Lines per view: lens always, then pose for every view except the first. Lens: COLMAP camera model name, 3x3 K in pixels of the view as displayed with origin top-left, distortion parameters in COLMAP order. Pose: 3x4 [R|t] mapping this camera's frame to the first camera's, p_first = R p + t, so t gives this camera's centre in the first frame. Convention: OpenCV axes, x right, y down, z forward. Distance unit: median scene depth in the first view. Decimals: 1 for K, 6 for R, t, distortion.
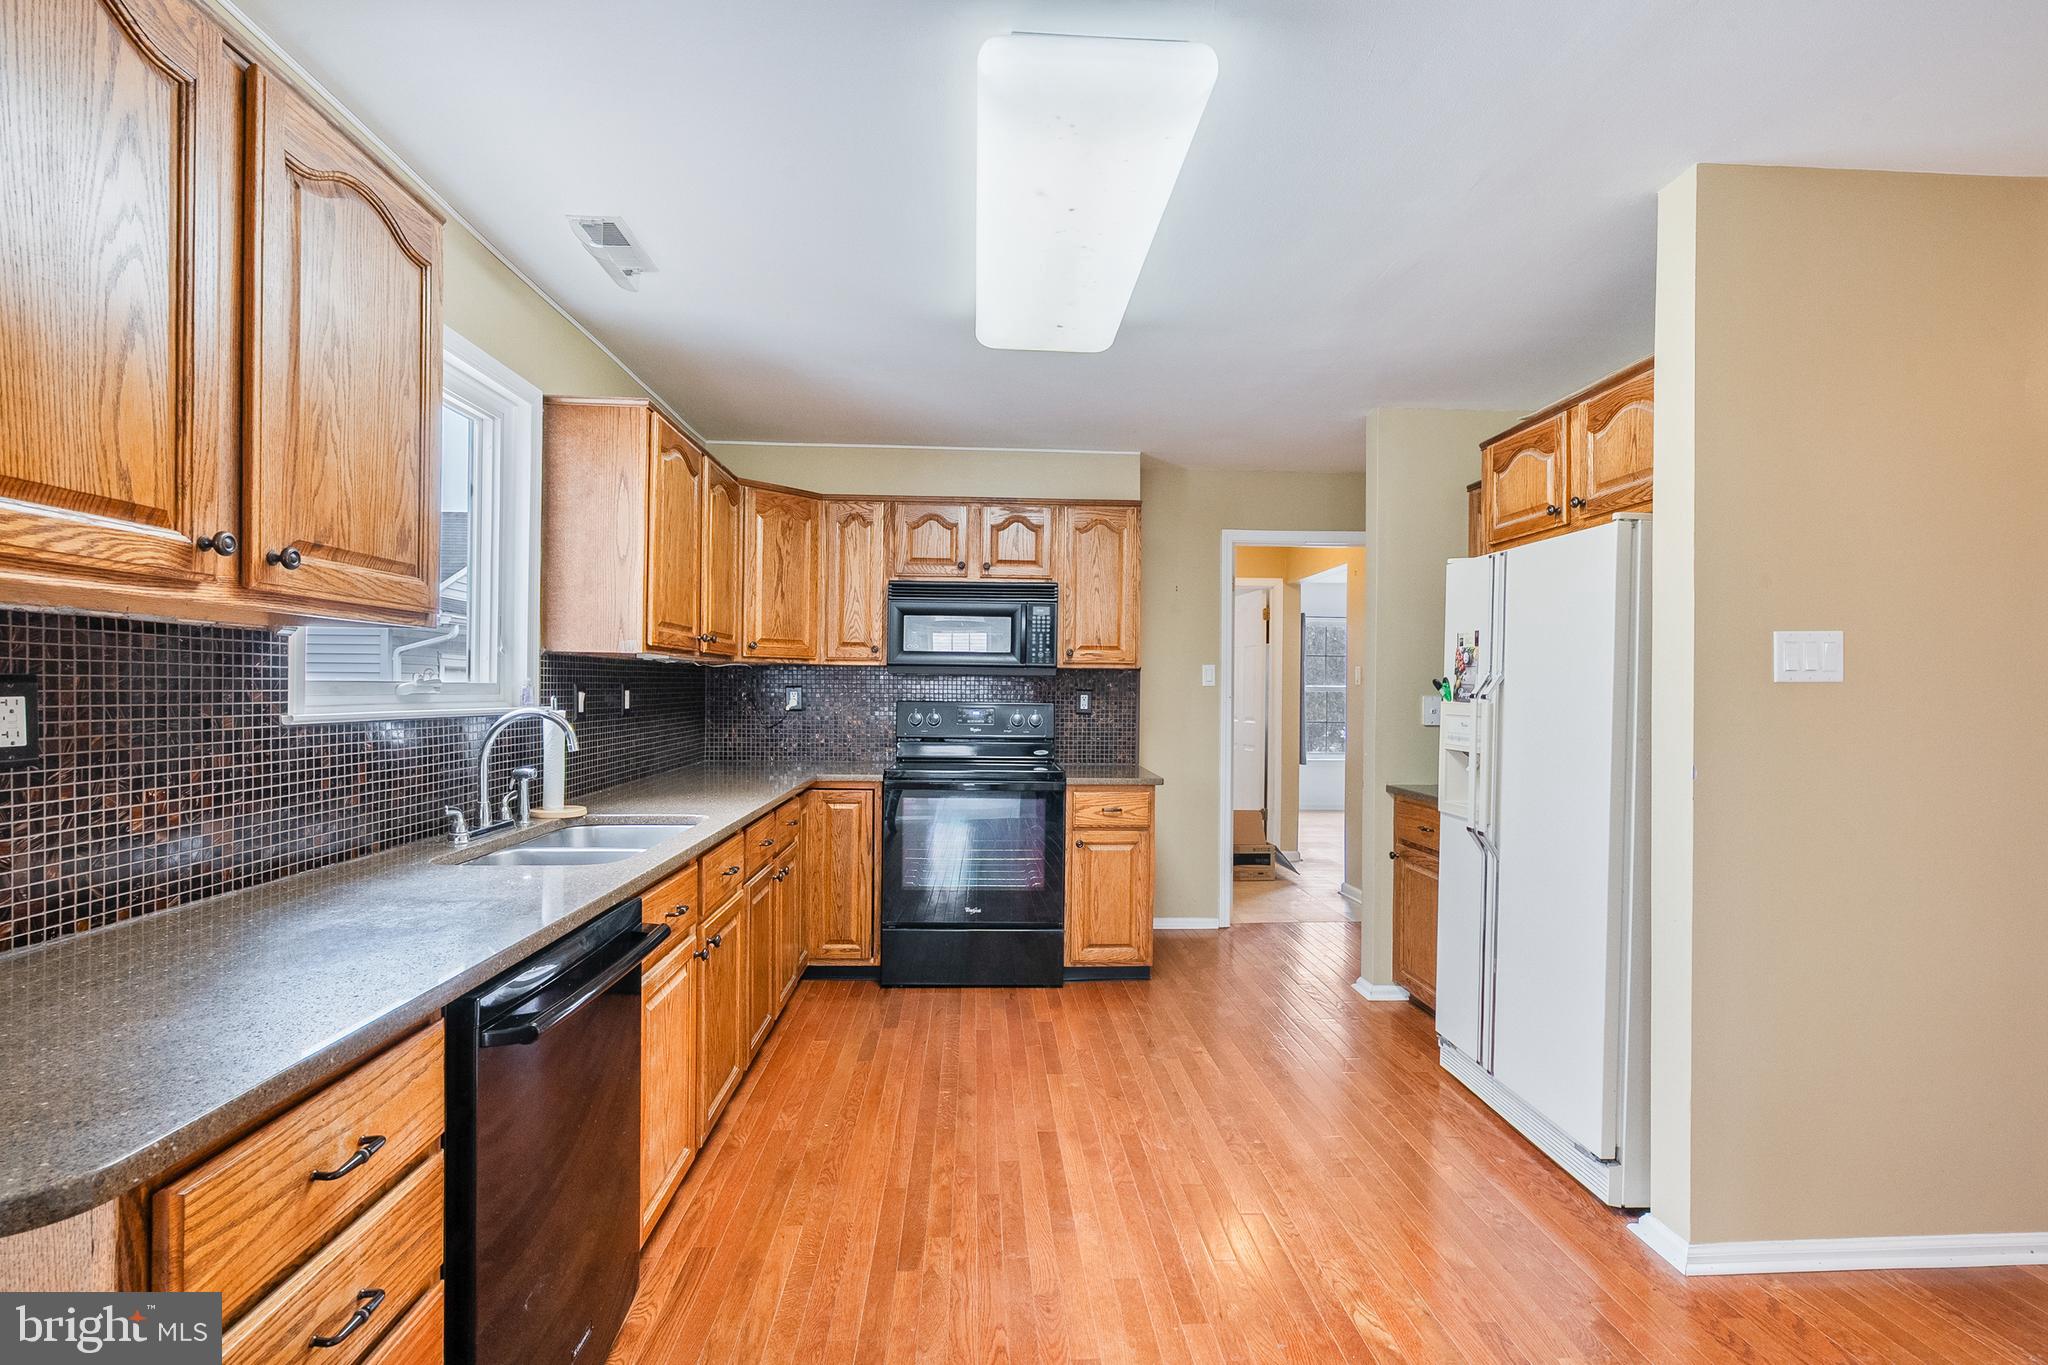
lens RADIAL K [[927.1, 0, 1024.0], [0, 927.1, 682.5], [0, 0, 1]] dist [-0.003024, 0.000120]
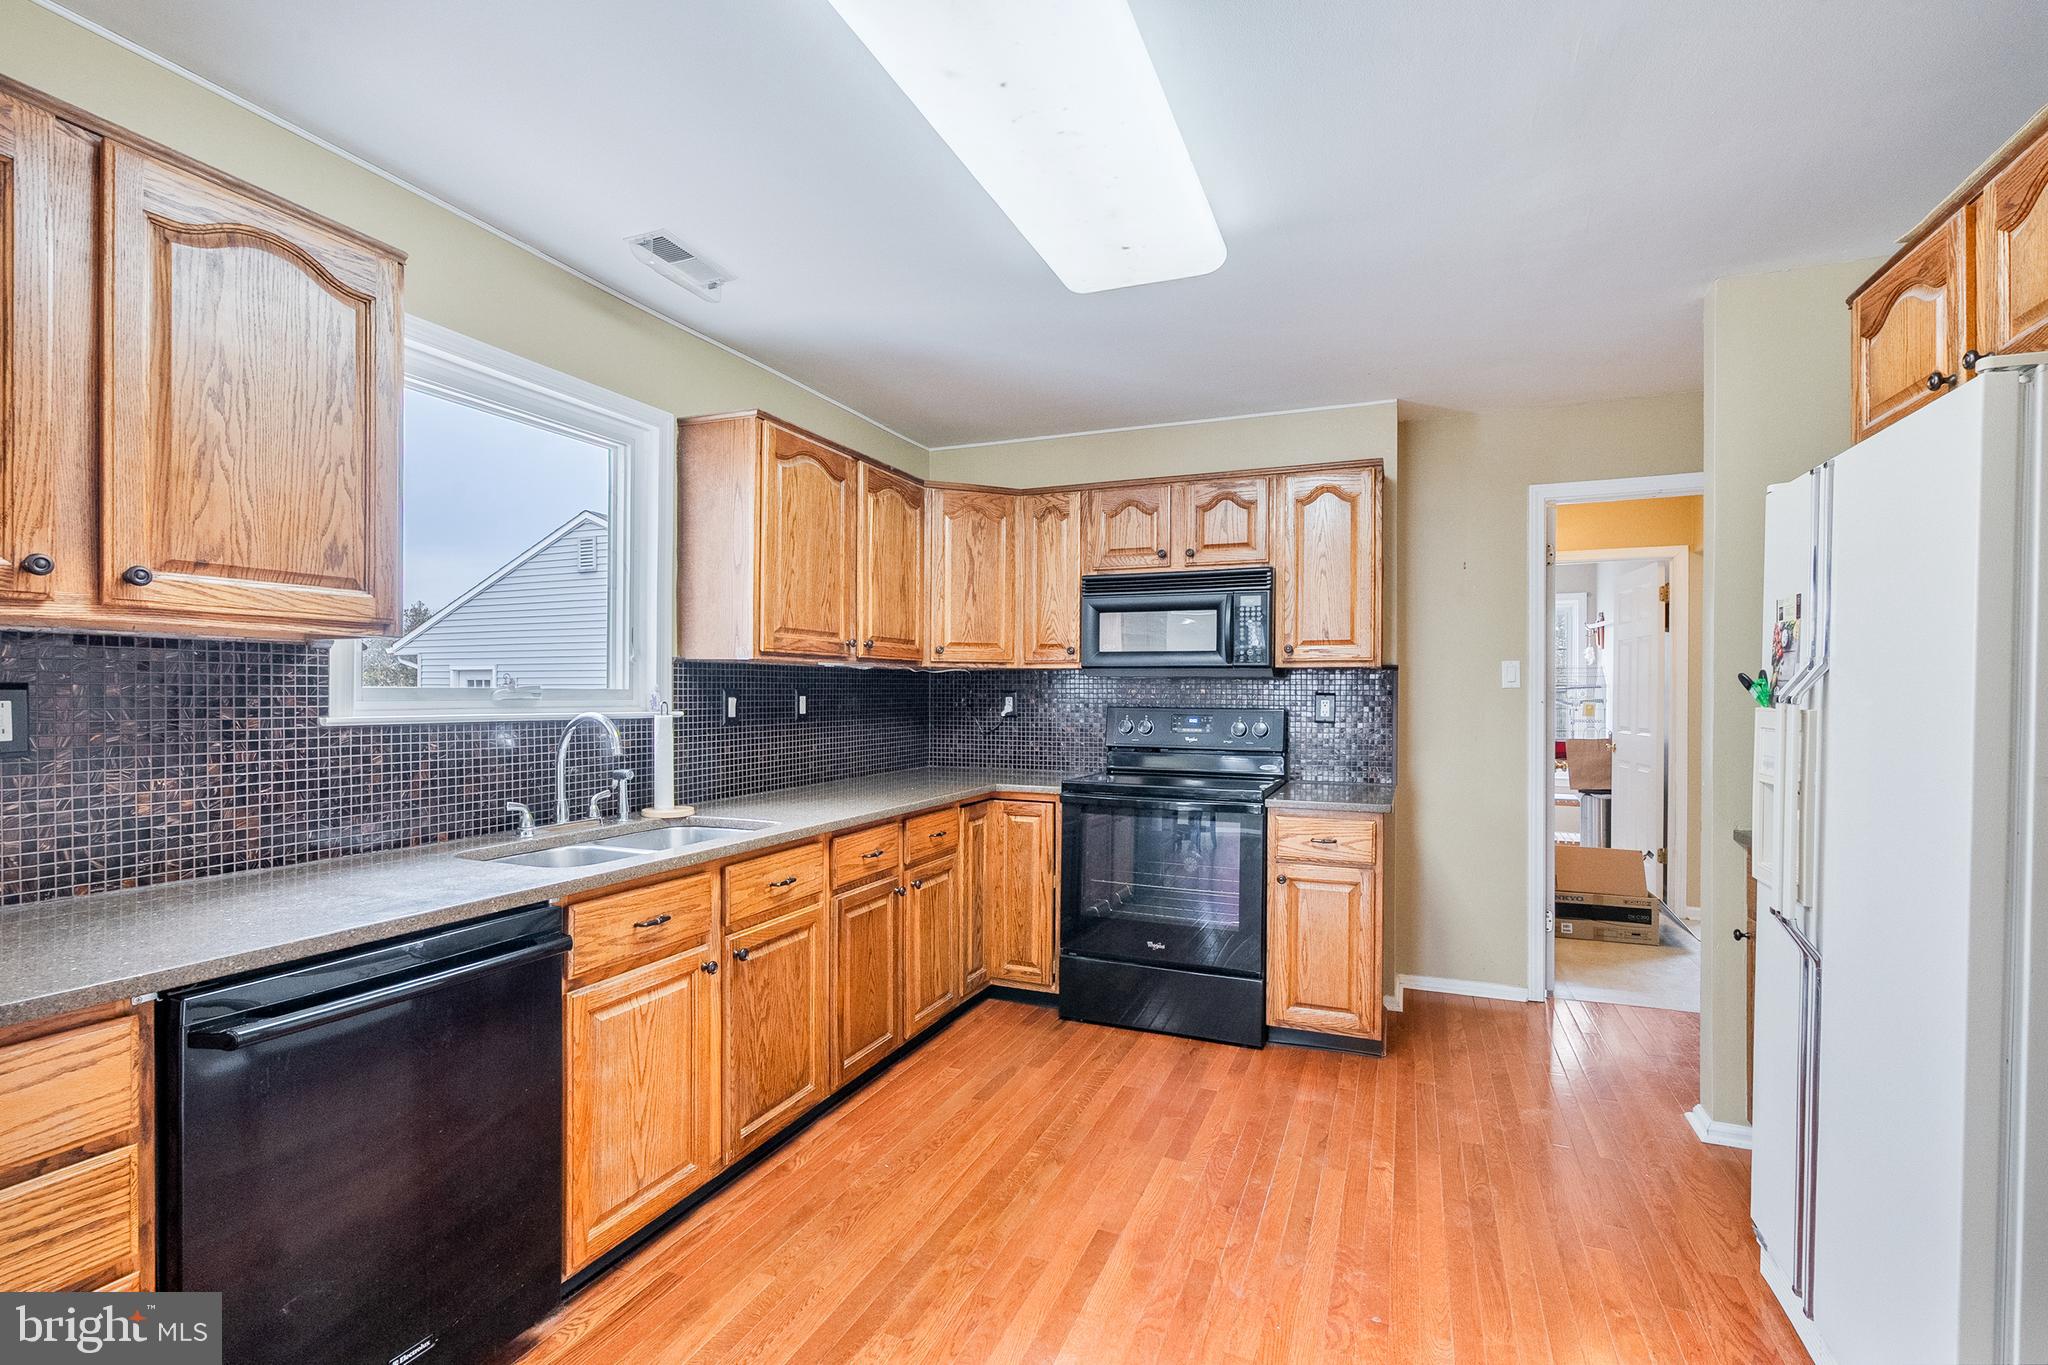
lens RADIAL K [[927.7, 0, 1014.7], [0, 927.7, 687.0], [0, 0, 1]] dist [-0.003418, 0.000917]
pose [[0.899717, -0.008791, -0.436386, 0.279109], [0.007831, 0.999961, -0.003999, 0.005120], [0.436404, 0.000181, 0.899751, 0.203128]]
